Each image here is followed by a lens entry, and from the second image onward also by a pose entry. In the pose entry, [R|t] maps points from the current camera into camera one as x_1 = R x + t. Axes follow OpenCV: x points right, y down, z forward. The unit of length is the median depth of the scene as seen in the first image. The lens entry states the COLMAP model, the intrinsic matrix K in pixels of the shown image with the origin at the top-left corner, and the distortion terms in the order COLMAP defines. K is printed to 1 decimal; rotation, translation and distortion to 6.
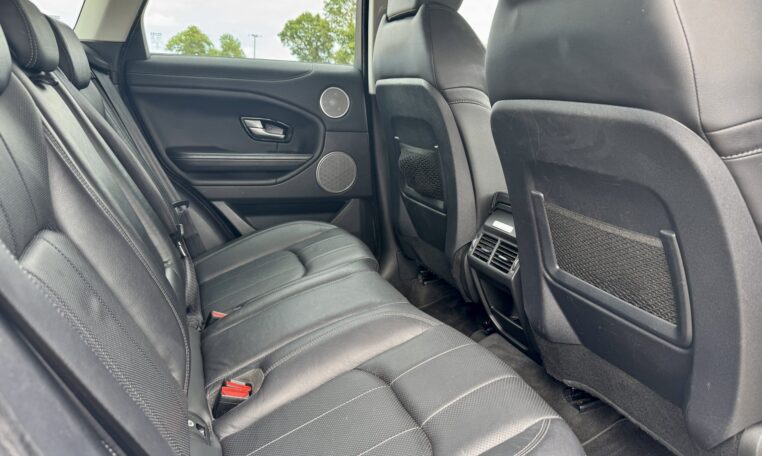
lens RADIAL K [[536.7, 0, 387.2], [0, 536.7, 227.3], [0, 0, 1]] dist [0.090538, -0.165376]
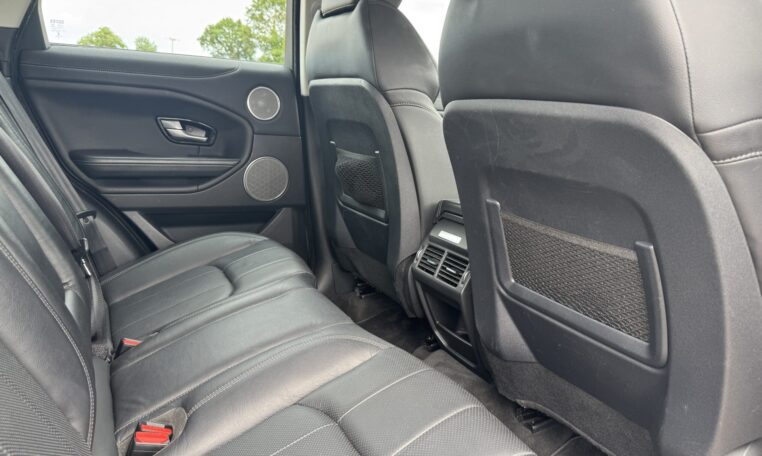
lens RADIAL K [[536.3, 0, 381.0], [0, 536.3, 228.0], [0, 0, 1]] dist [0.082838, -0.146481]
pose [[0.991956, -0.007768, 0.126346, -0.023053], [0.009574, 0.999860, -0.013695, -0.005406], [-0.126222, 0.014795, 0.991892, 0.084993]]
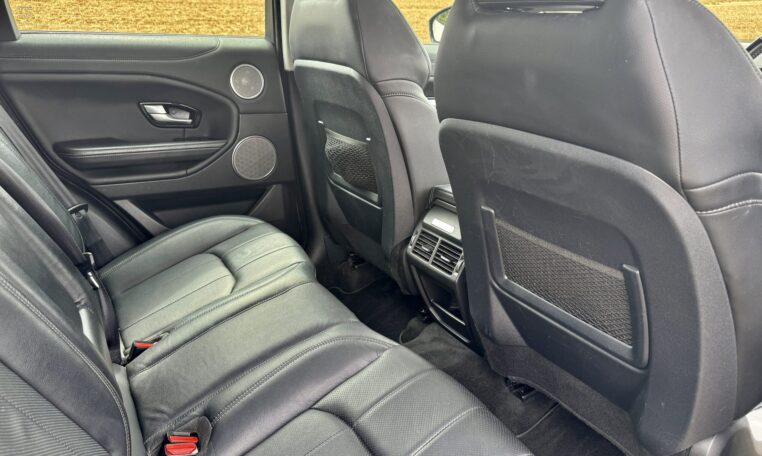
lens RADIAL K [[536.7, 0, 387.2], [0, 536.7, 227.3], [0, 0, 1]] dist [0.090538, -0.165376]
pose [[0.982962, -0.065131, 0.171882, -0.053869], [0.045305, 0.992116, 0.116849, -0.117762], [-0.178137, -0.107071, 0.978163, 0.061868]]
